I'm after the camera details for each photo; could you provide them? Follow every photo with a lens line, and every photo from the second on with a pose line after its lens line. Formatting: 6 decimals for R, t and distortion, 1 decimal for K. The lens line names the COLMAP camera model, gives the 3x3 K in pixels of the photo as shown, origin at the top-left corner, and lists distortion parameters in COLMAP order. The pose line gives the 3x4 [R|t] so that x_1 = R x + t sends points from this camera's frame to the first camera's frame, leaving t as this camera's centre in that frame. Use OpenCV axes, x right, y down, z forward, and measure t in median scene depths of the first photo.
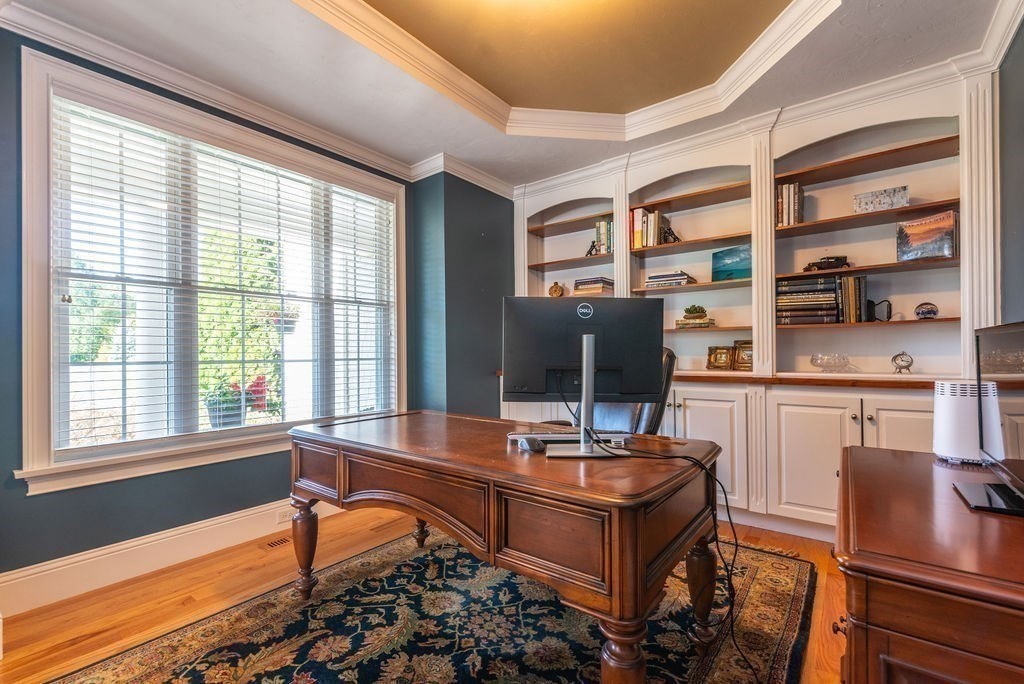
lens RADIAL K [[446.8, 0, 515.7], [0, 446.8, 346.5], [0, 0, 1]] dist [-0.001928, -0.001524]
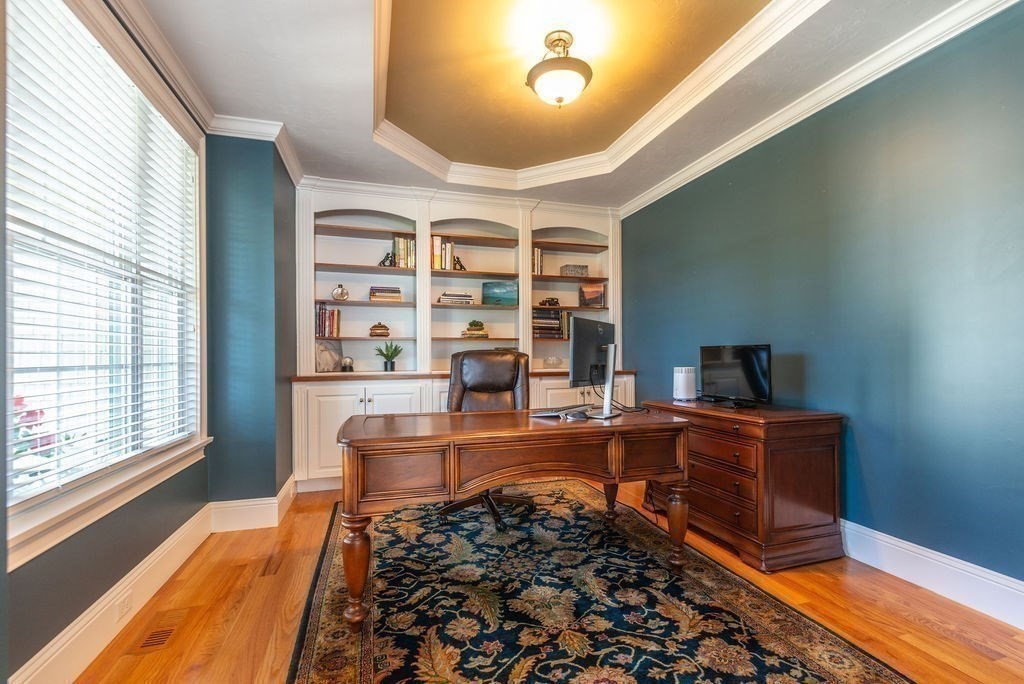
lens RADIAL K [[446.8, 0, 514.3], [0, 446.8, 348.1], [0, 0, 1]] dist [-0.001928, -0.001524]
pose [[0.576638, 0.017578, 0.816810, -0.625619], [-0.011488, 0.999844, -0.013407, 0.006455], [-0.816919, -0.001653, 0.576750, 0.146170]]
